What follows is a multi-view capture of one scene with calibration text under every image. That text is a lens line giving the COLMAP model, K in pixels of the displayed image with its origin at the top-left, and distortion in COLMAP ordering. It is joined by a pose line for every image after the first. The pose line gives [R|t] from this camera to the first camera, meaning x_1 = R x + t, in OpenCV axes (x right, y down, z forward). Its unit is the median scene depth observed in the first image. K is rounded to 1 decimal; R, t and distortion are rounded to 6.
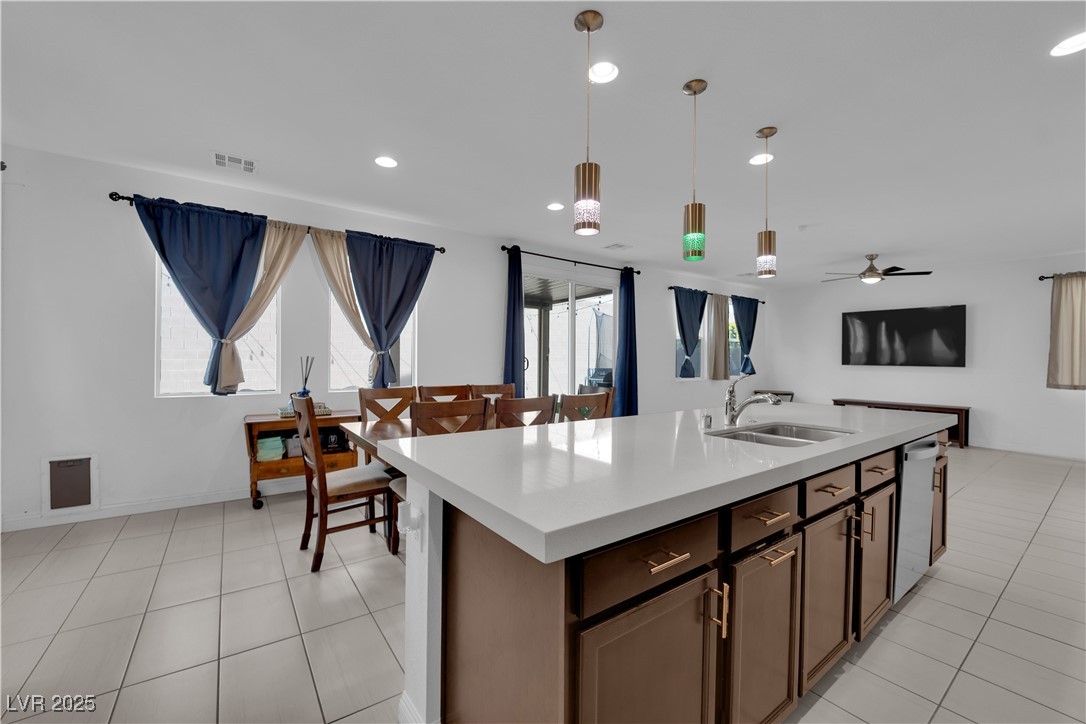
lens RADIAL K [[435.3, 0, 542.5], [0, 435.3, 359.8], [0, 0, 1]] dist [-0.011685, -0.003123]
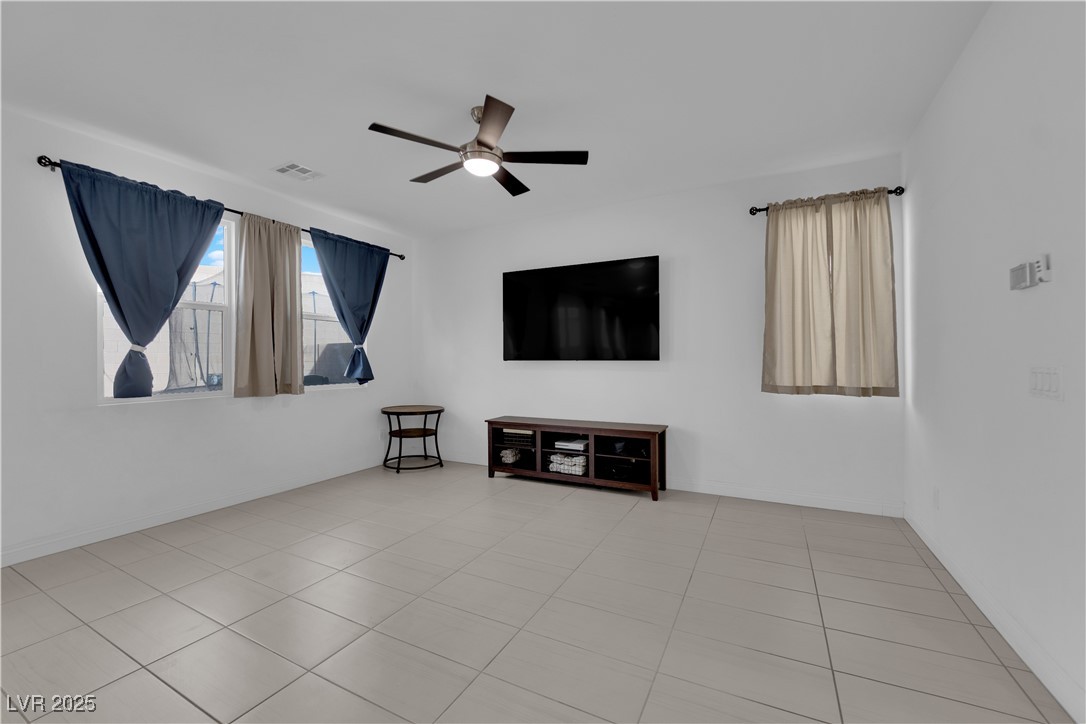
lens RADIAL K [[435.3, 0, 542.5], [0, 435.3, 359.8], [0, 0, 1]] dist [-0.011685, -0.003123]
pose [[0.894526, -0.015267, 0.446755, 0.615214], [0.015273, 0.999877, 0.003588, 0.013373], [-0.446755, 0.003613, 0.894649, 0.572303]]
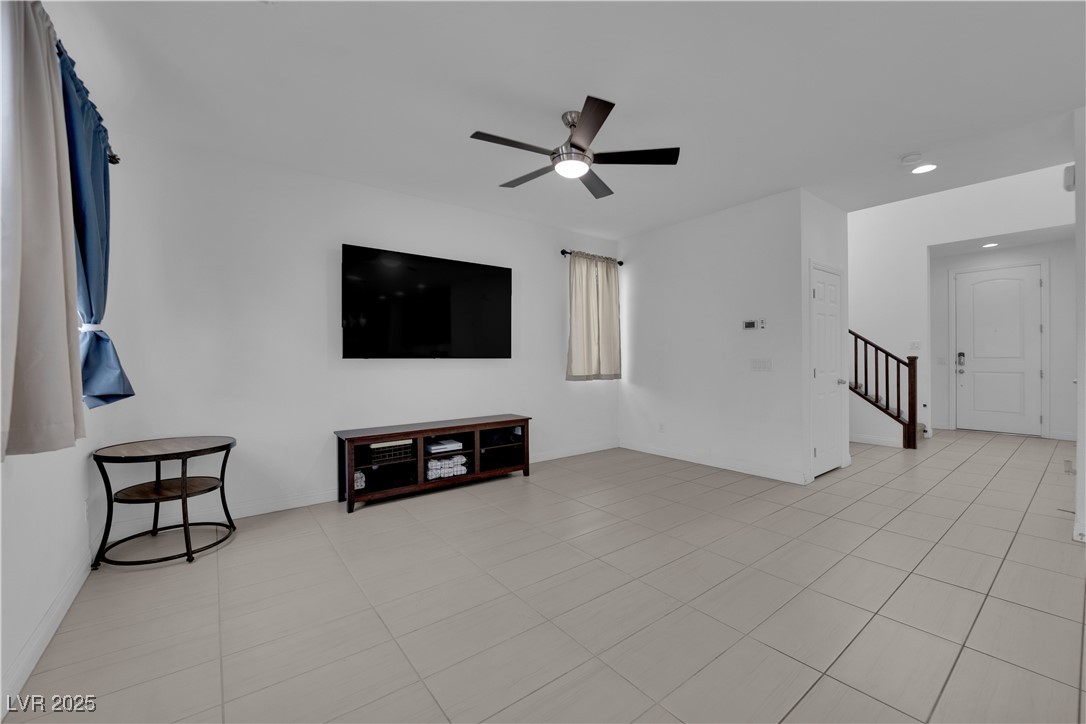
lens RADIAL K [[435.3, 0, 542.5], [0, 435.3, 359.8], [0, 0, 1]] dist [-0.011685, -0.003123]
pose [[-0.031324, -0.015396, 0.999391, 0.294867], [0.004452, 0.999869, 0.015543, 0.010213], [-0.999499, 0.004936, -0.031251, 1.051624]]
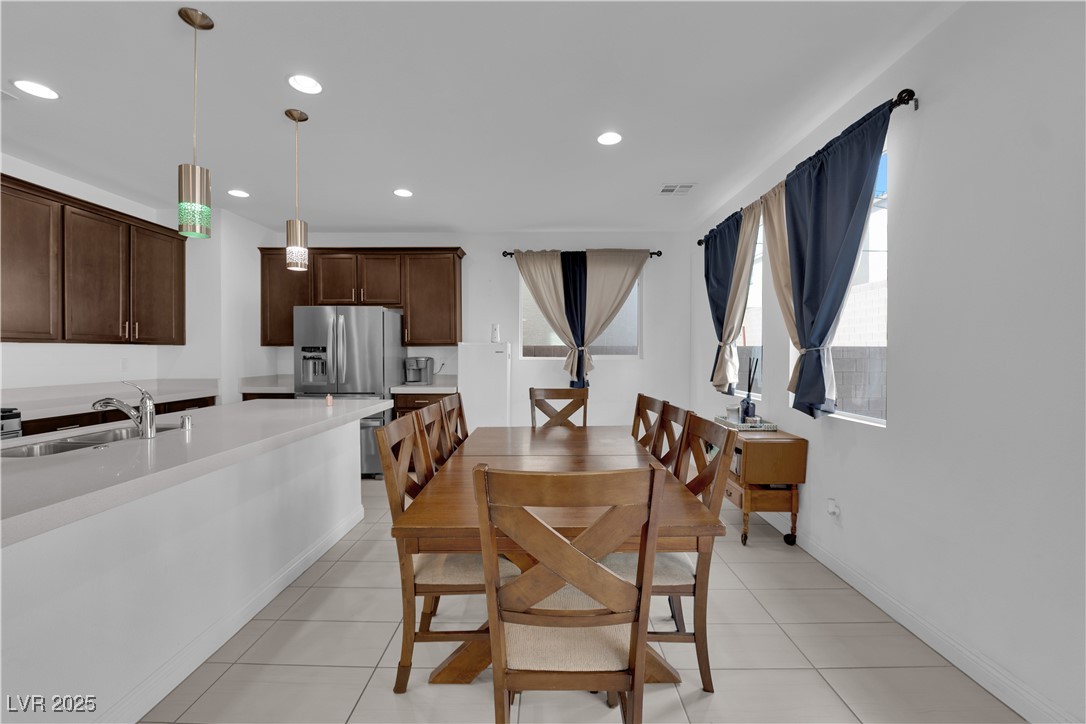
lens RADIAL K [[435.3, 0, 542.5], [0, 435.3, 359.8], [0, 0, 1]] dist [-0.011685, -0.003123]
pose [[-0.593387, 0.003059, -0.804912, 0.237591], [-0.004611, 0.999963, 0.007200, -0.005875], [0.804904, 0.007984, -0.593351, 0.776641]]
